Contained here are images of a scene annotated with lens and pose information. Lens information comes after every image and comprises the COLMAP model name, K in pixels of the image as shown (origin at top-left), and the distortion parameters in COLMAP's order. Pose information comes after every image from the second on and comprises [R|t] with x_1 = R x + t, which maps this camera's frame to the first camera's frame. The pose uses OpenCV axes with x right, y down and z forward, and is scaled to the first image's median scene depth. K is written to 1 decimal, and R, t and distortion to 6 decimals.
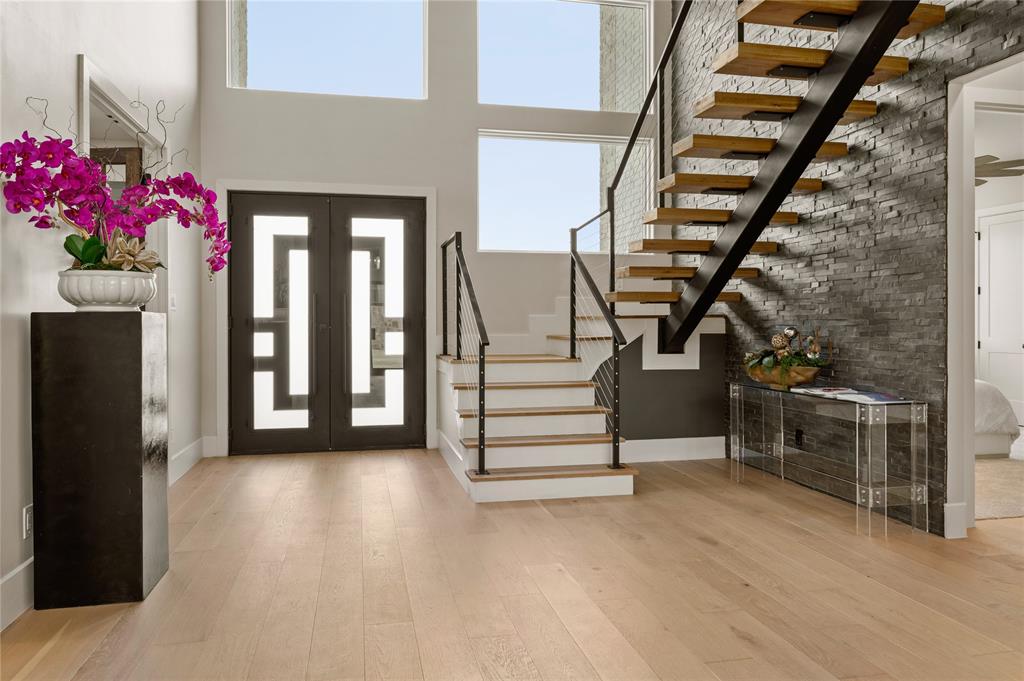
lens RADIAL K [[712.7, 0, 510.1], [0, 712.7, 334.3], [0, 0, 1]] dist [-0.002505, 0.000424]
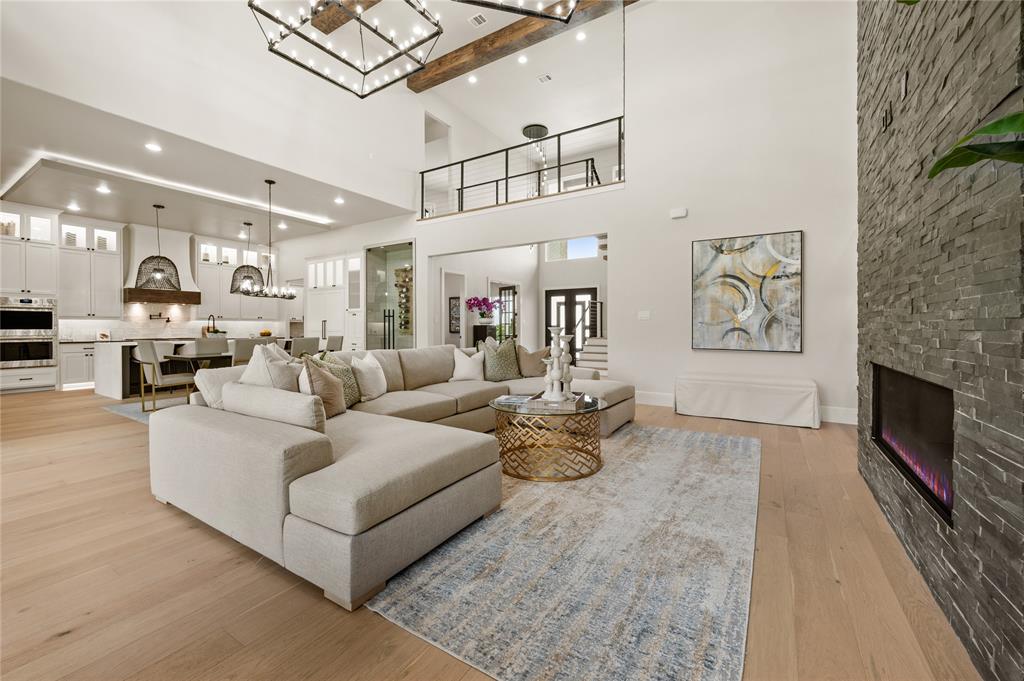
lens RADIAL K [[408.9, 0, 519.3], [0, 408.9, 330.0], [0, 0, 1]] dist [-0.002168, -0.000543]
pose [[0.713013, 0.006595, -0.701120, 0.947797], [-0.012363, 0.999919, -0.003167, 0.008364], [0.701042, 0.010926, 0.713036, -0.564714]]
